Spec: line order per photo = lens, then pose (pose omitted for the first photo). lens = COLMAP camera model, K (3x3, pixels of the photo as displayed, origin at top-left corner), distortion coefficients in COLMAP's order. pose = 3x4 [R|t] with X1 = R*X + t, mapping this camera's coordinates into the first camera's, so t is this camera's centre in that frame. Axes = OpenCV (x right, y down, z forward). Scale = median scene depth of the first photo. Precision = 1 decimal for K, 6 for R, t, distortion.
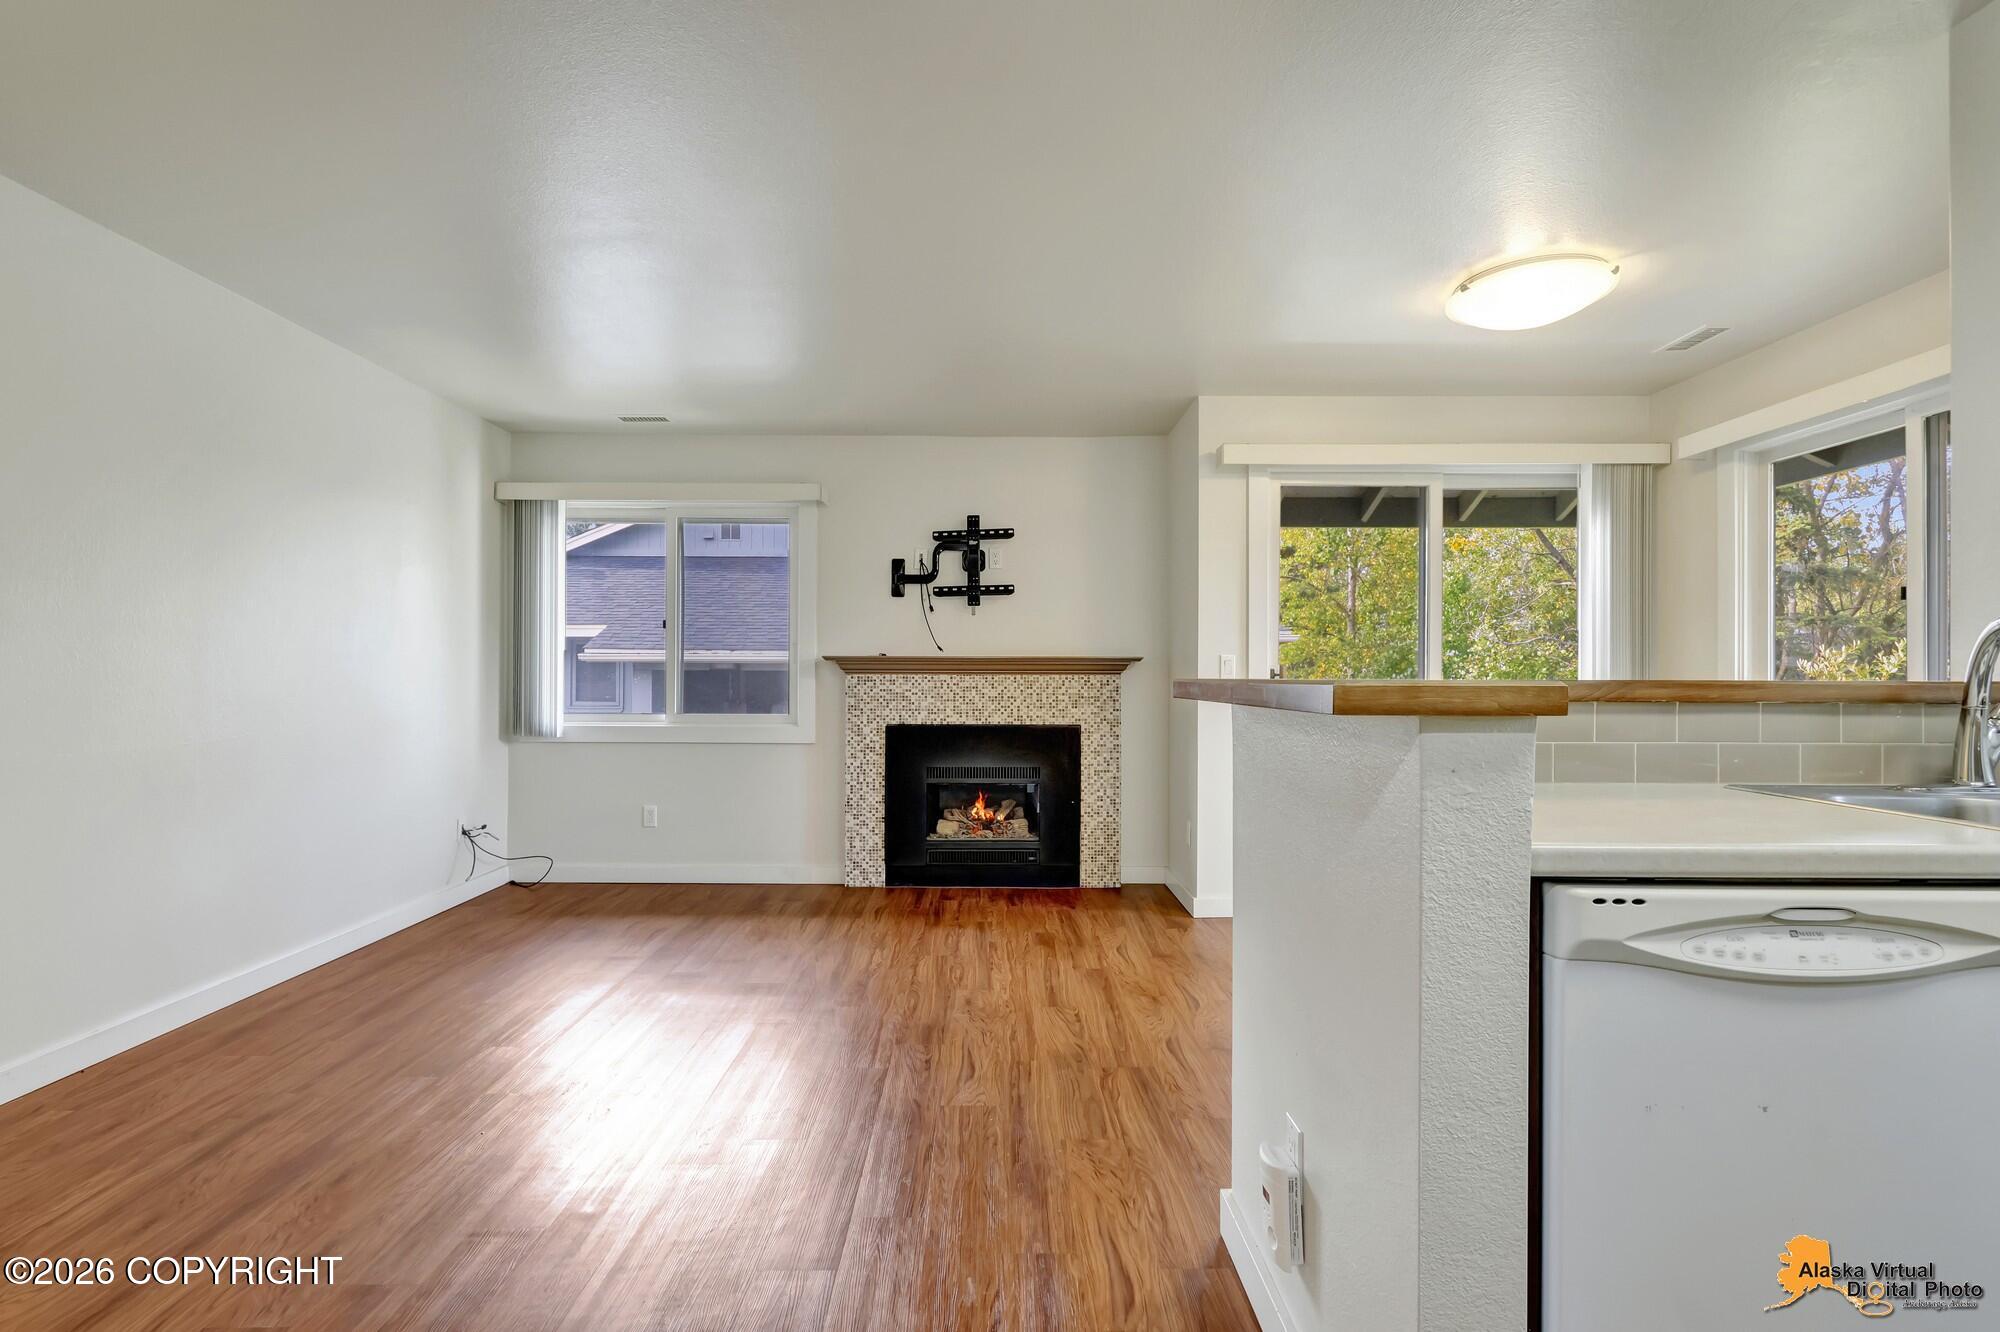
lens RADIAL K [[944.2, 0, 976.4], [0, 944.2, 675.5], [0, 0, 1]] dist [0.000347, -0.000242]
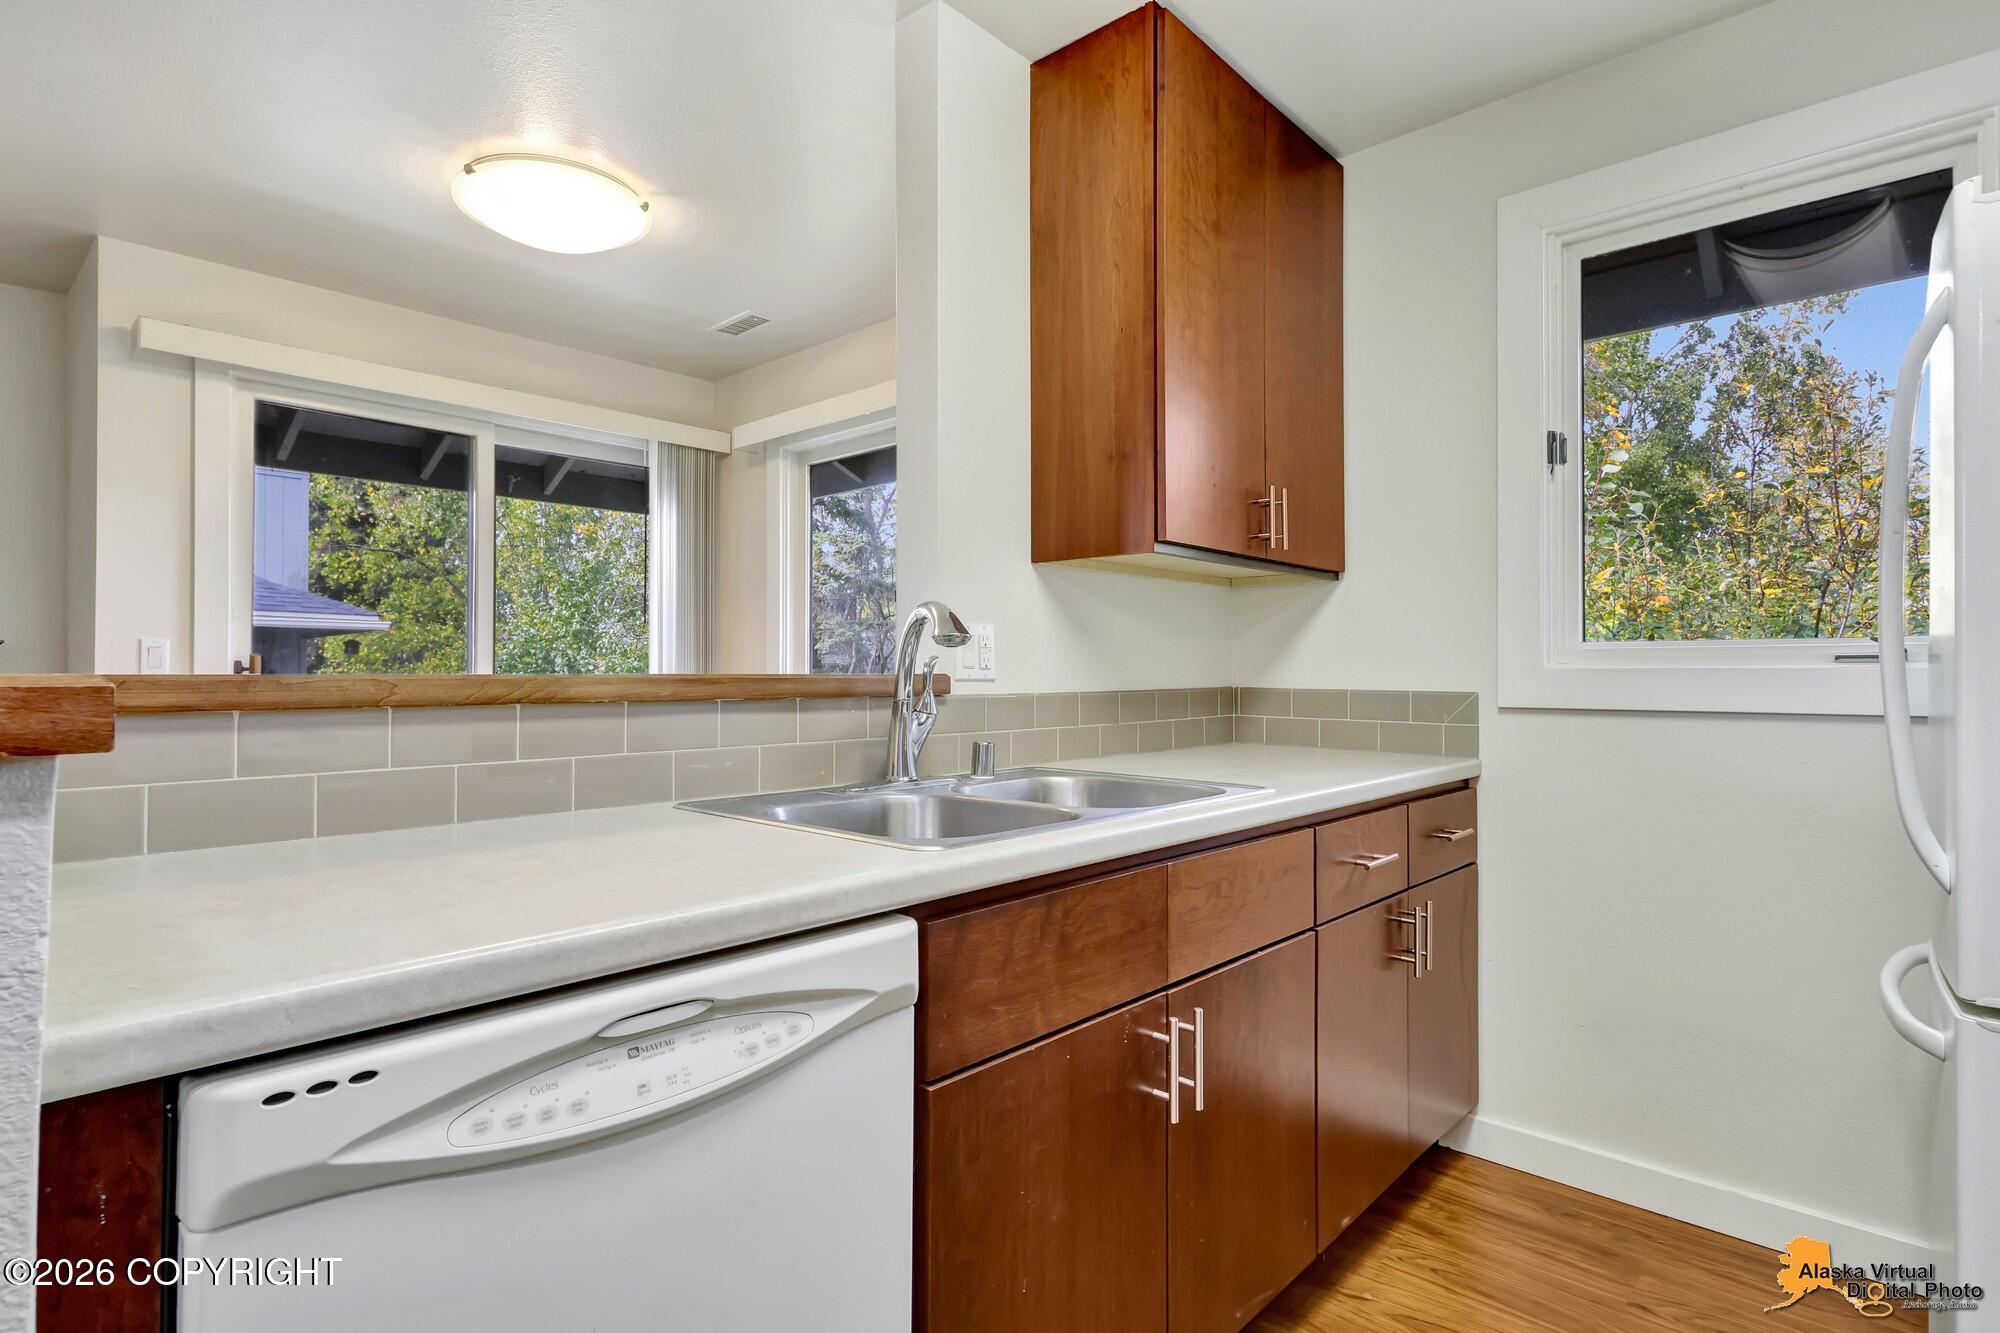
lens RADIAL K [[1007.2, 0, 986.8], [0, 1007.2, 675.8], [0, 0, 1]] dist [0.003325, 0.000402]
pose [[0.677914, -0.004987, 0.735124, 0.133243], [0.002170, 0.999986, 0.004782, 0.001342], [-0.735138, -0.001647, 0.677916, 0.087278]]
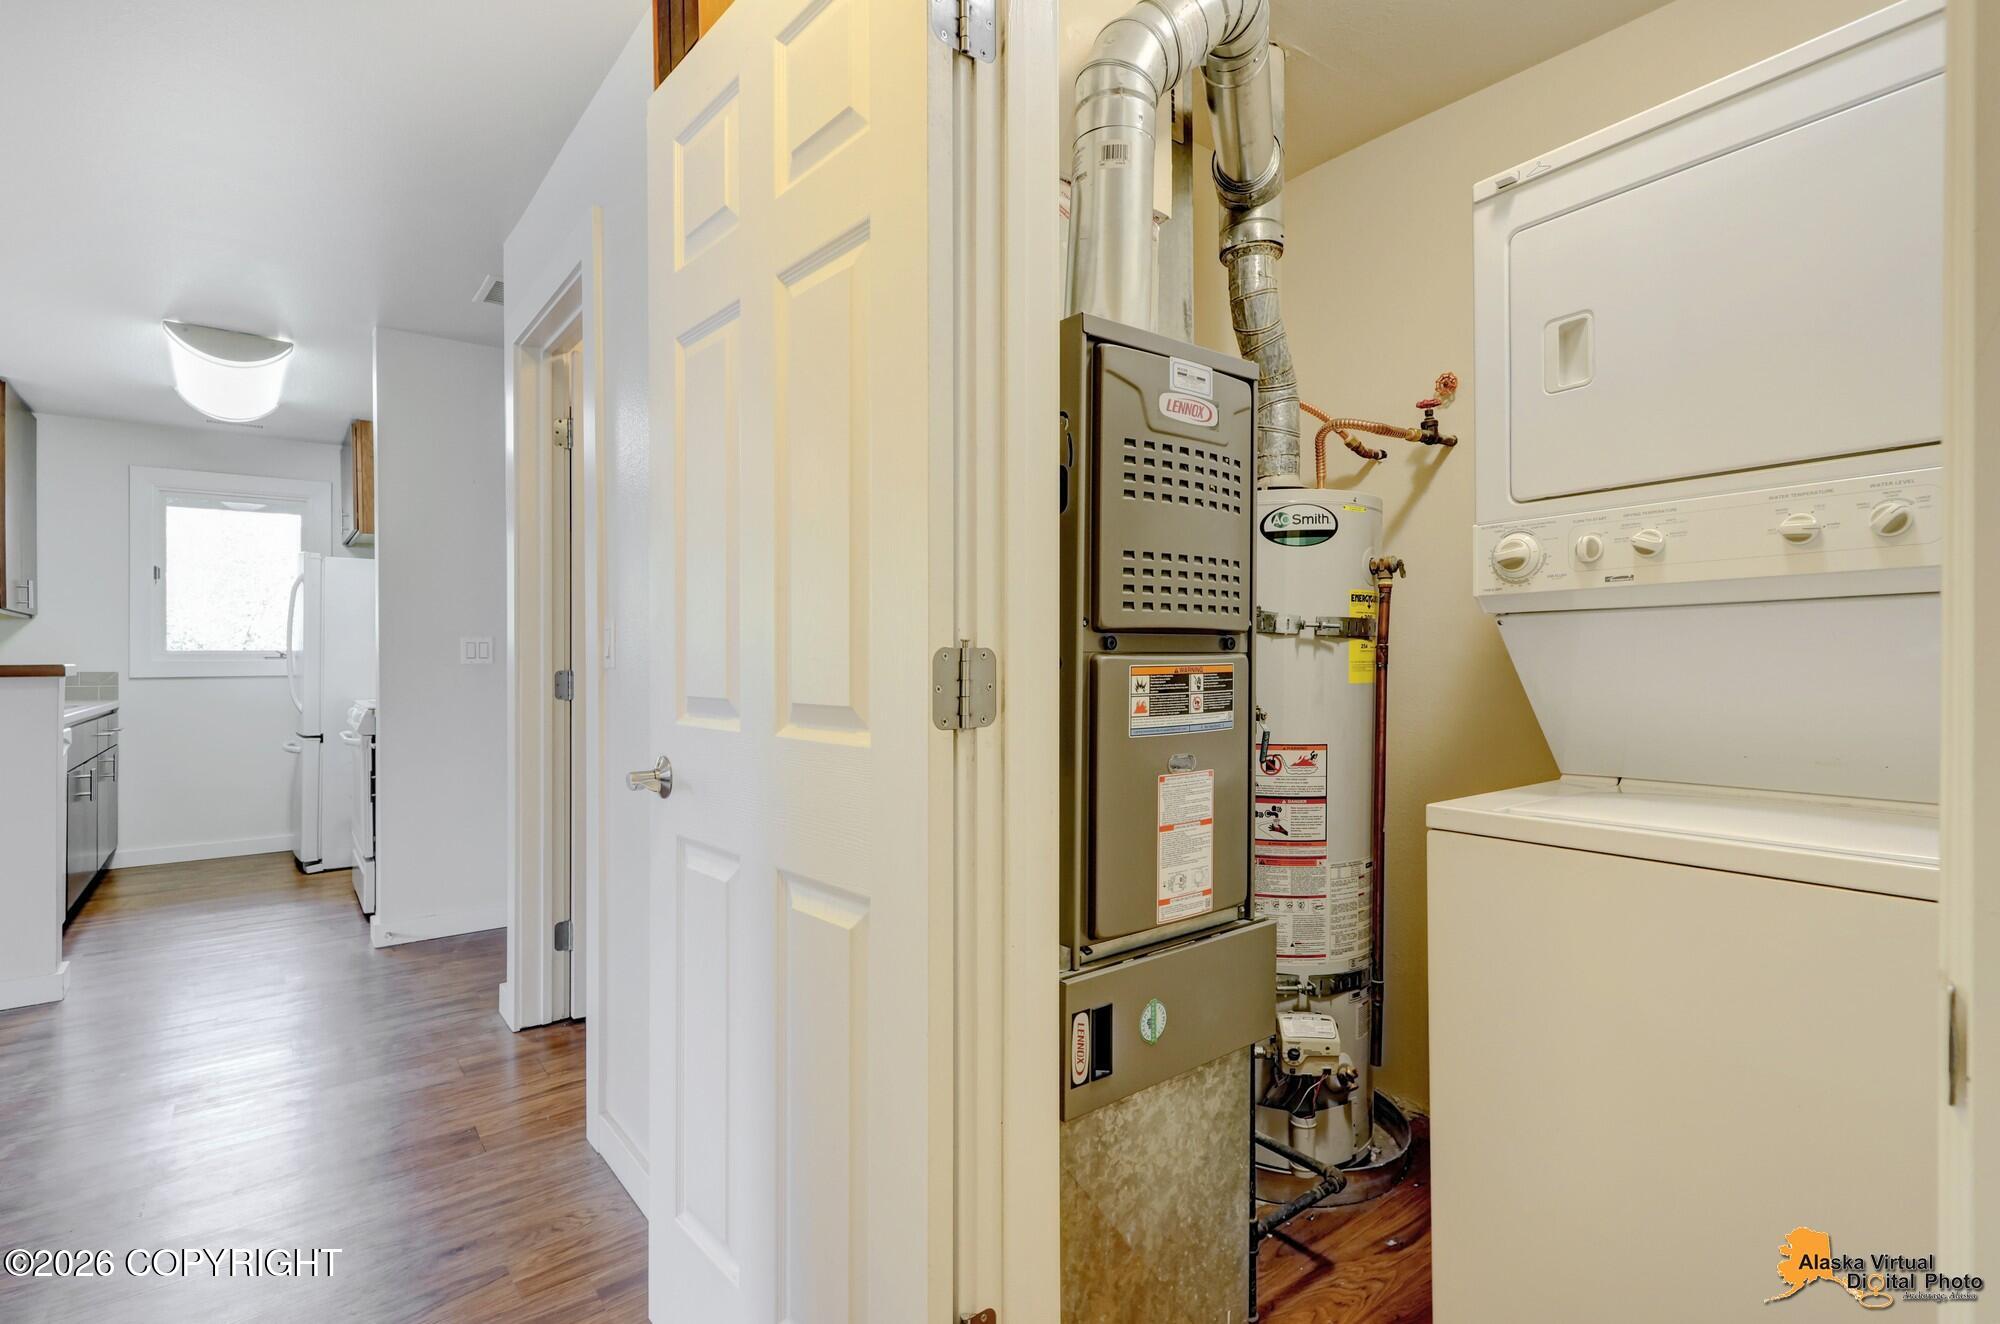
lens RADIAL K [[944.3, 0, 1003.6], [0, 944.3, 660.4], [0, 0, 1]] dist [-0.000008, -0.000072]
pose [[-0.623478, 0.002651, 0.781837, -0.864994], [-0.002628, 0.999981, -0.005486, 0.002676], [-0.781837, -0.005475, -0.623459, 0.127526]]
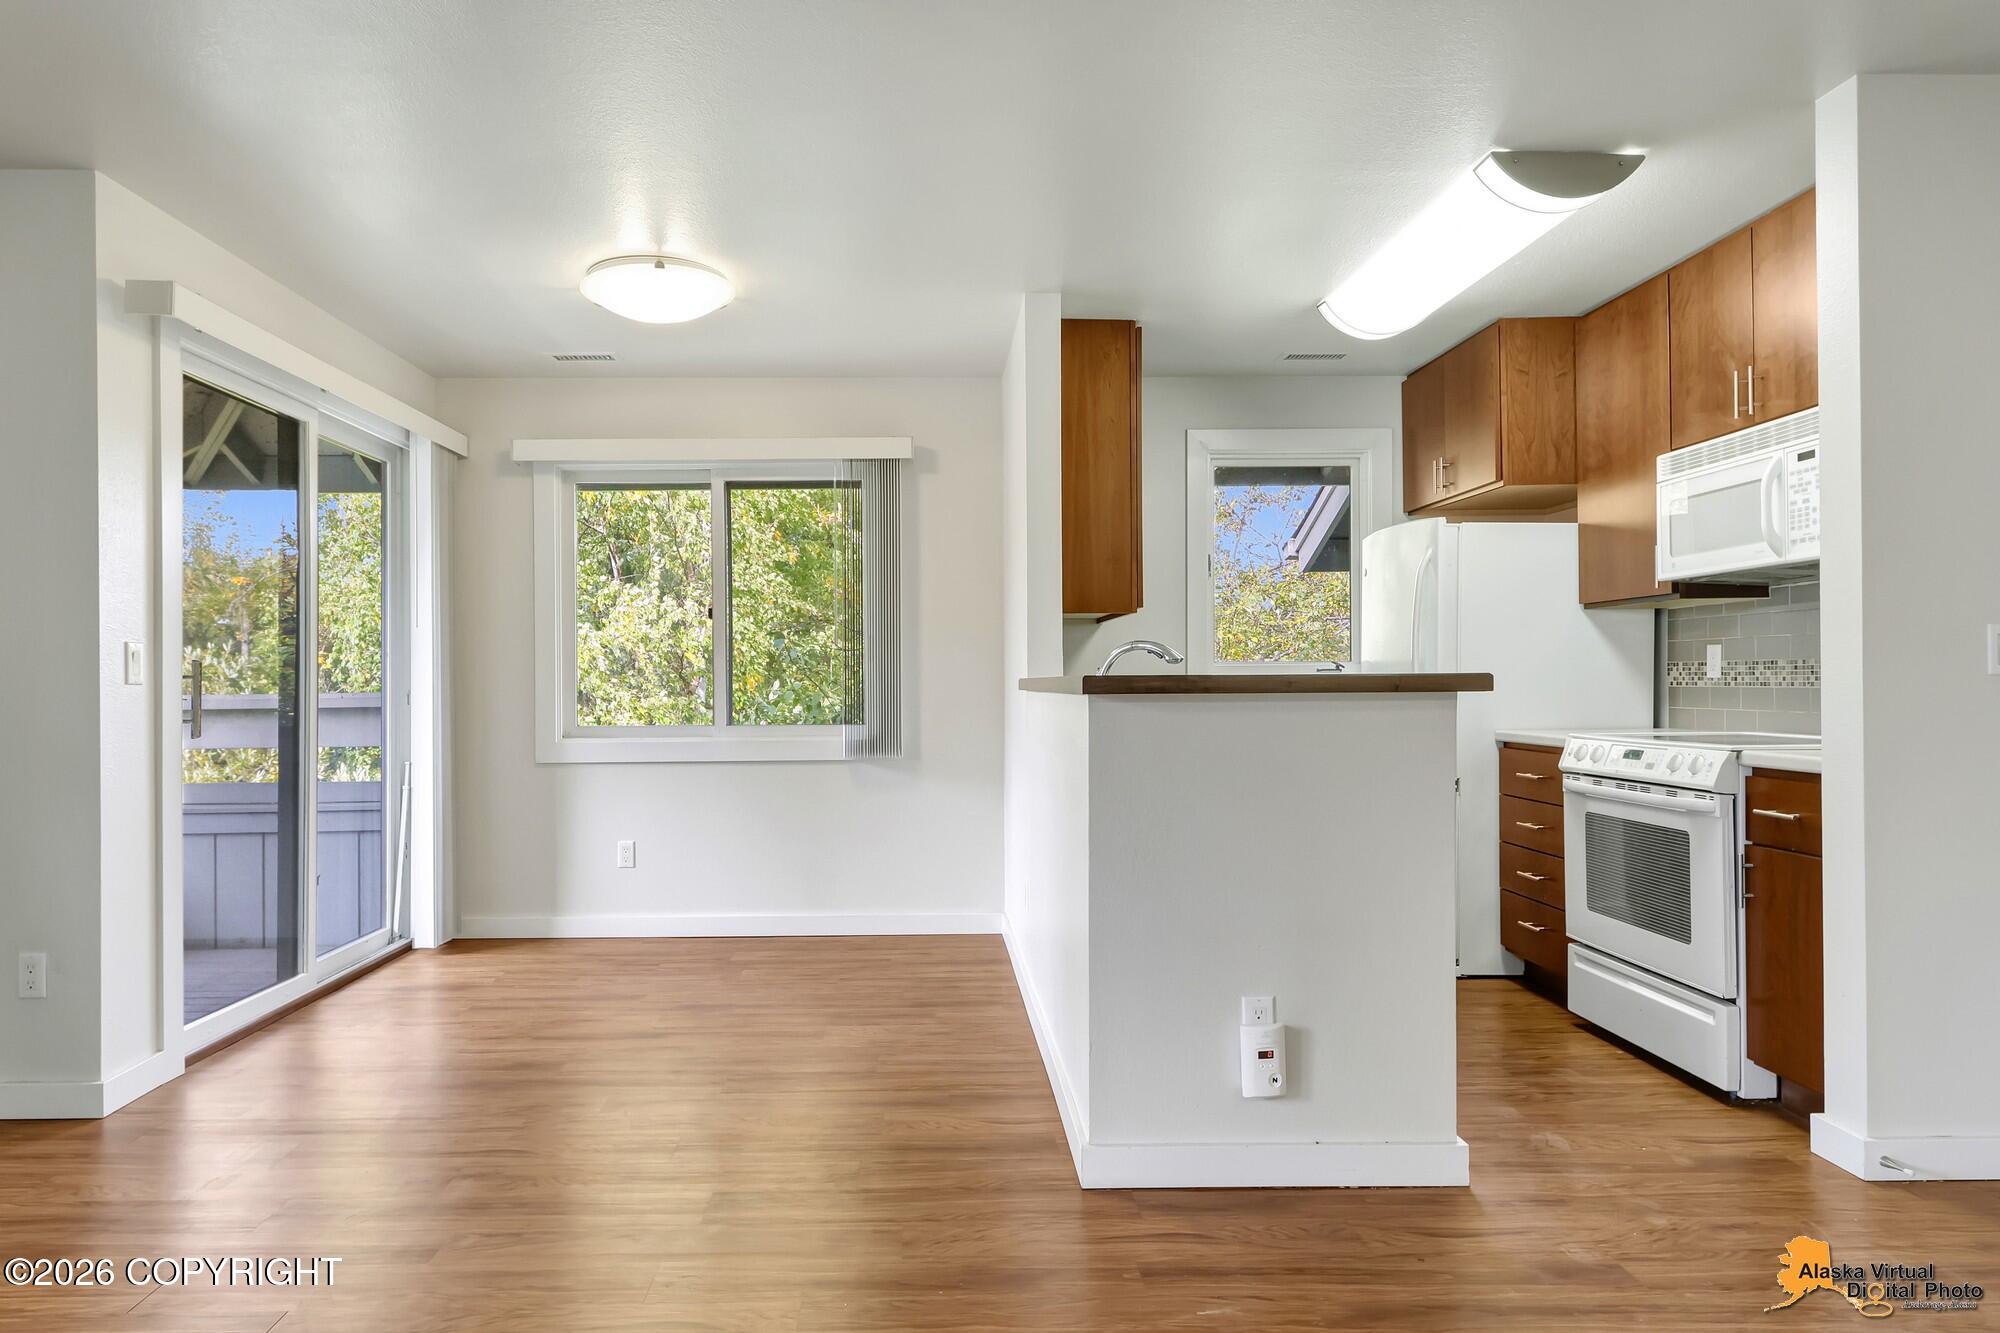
lens RADIAL K [[1194.8, 0, 955.0], [0, 1194.8, 687.3], [0, 0, 1]] dist [0.012294, -0.000647]
pose [[-0.030004, -0.008446, 0.999514, -0.464218], [0.004956, 0.999951, 0.008598, 0.001526], [-0.999537, 0.005212, -0.029961, 0.497239]]
